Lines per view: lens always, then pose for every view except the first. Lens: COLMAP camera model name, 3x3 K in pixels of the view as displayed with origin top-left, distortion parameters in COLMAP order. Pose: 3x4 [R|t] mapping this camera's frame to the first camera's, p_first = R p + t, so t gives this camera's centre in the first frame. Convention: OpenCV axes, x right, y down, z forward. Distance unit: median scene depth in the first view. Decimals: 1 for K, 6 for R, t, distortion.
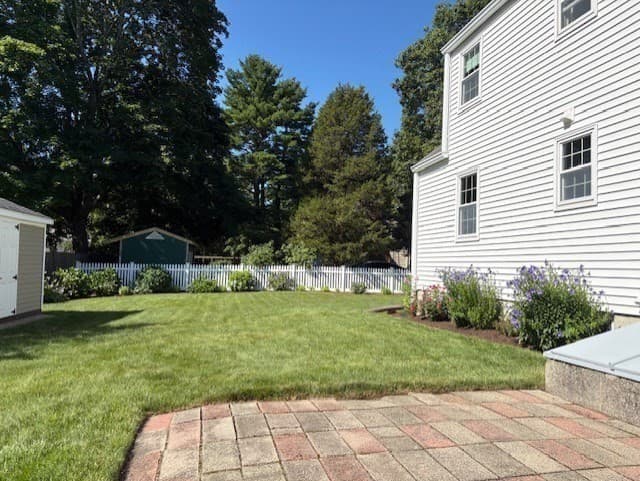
lens RADIAL K [[454.2, 0, 320.0], [0, 454.2, 240.5], [0, 0, 1]] dist [-0.002230, -0.002167]
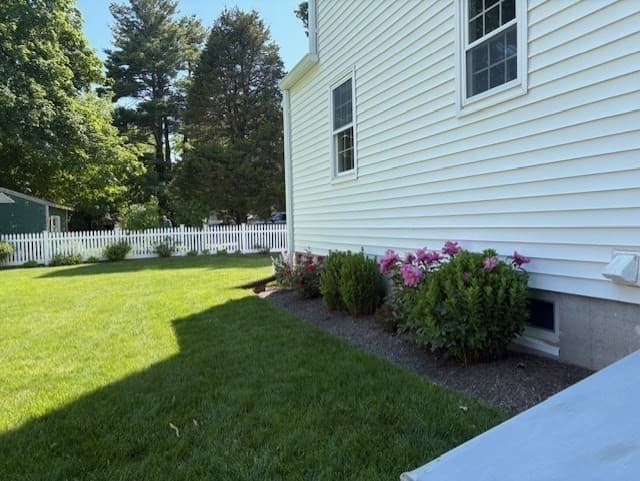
lens RADIAL K [[454.2, 0, 320.0], [0, 454.2, 240.5], [0, 0, 1]] dist [-0.002230, -0.002167]
pose [[0.986596, -0.063053, 0.150508, 0.180250], [0.047763, 0.993521, 0.103126, 0.017104], [-0.156035, -0.094555, 0.983215, 0.322372]]
